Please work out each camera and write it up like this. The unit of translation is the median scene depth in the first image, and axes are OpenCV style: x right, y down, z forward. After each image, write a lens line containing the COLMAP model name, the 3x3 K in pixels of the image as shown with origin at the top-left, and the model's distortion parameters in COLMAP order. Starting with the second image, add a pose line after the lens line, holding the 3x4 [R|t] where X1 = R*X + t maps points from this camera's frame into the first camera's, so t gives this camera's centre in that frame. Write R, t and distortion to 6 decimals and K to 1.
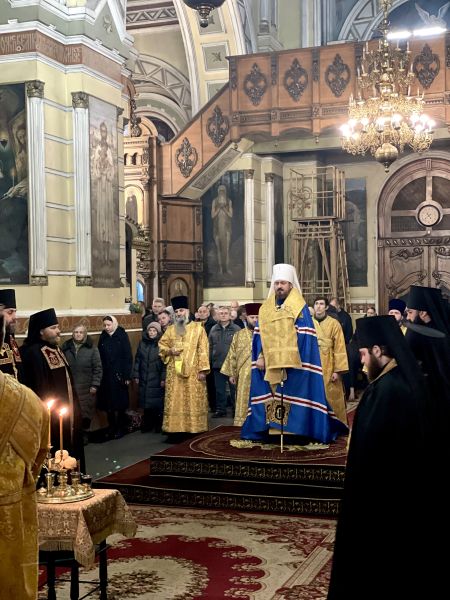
lens RADIAL K [[890.4, 0, 228.7], [0, 890.4, 298.5], [0, 0, 1]] dist [0.134419, 0.000000]
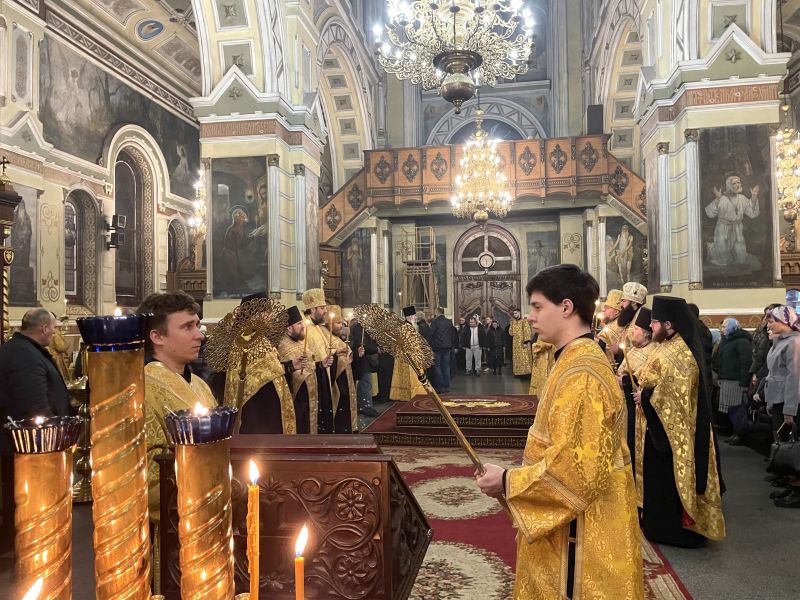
lens RADIAL K [[602.7, 0, 405.8], [0, 602.7, 300.2], [0, 0, 1]] dist [0.094386, -0.117949]
pose [[0.982303, 0.002859, 0.187275, -0.114194], [0.004711, 0.999190, -0.039963, 0.015728], [-0.187237, 0.040139, 0.981494, 0.021821]]
